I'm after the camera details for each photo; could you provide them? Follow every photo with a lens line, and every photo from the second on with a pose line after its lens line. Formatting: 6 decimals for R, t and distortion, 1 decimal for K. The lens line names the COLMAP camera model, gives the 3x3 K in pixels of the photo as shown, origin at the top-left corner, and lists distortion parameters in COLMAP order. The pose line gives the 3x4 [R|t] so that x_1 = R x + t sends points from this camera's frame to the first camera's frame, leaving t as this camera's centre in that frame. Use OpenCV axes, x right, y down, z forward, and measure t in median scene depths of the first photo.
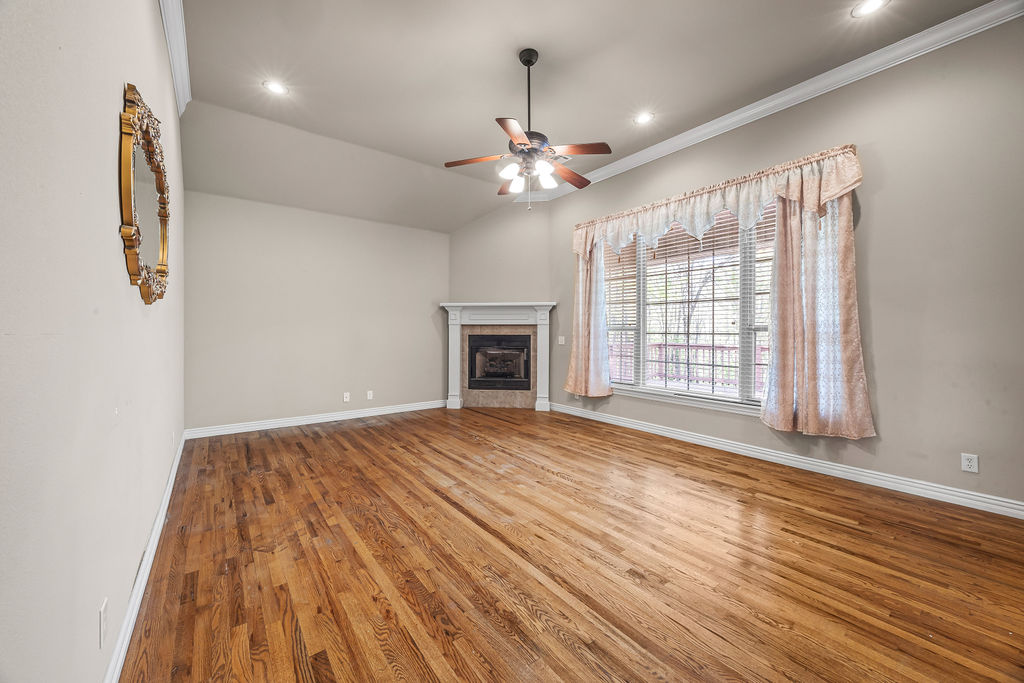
lens RADIAL K [[388.9, 0, 507.4], [0, 388.9, 334.9], [0, 0, 1]] dist [-0.002618, 0.000166]
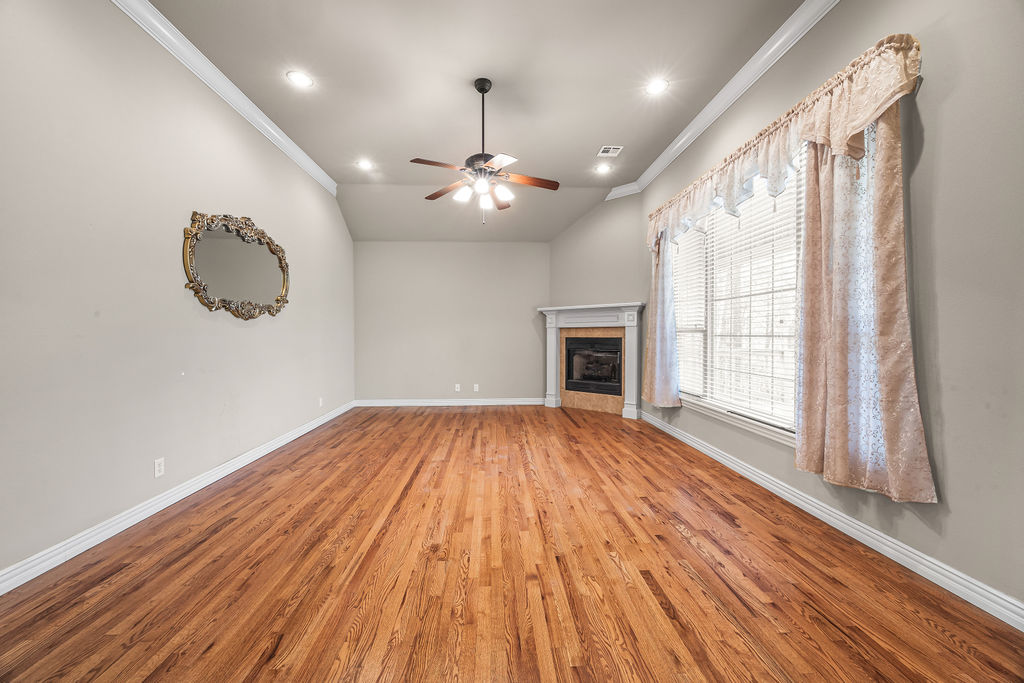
lens RADIAL K [[388.9, 0, 507.3], [0, 388.9, 341.9], [0, 0, 1]] dist [-0.002618, 0.000166]
pose [[0.826214, 0.006761, -0.563315, 0.685044], [-0.000971, 0.999944, 0.010576, 0.001889], [0.563355, -0.008191, 0.826174, 0.112895]]
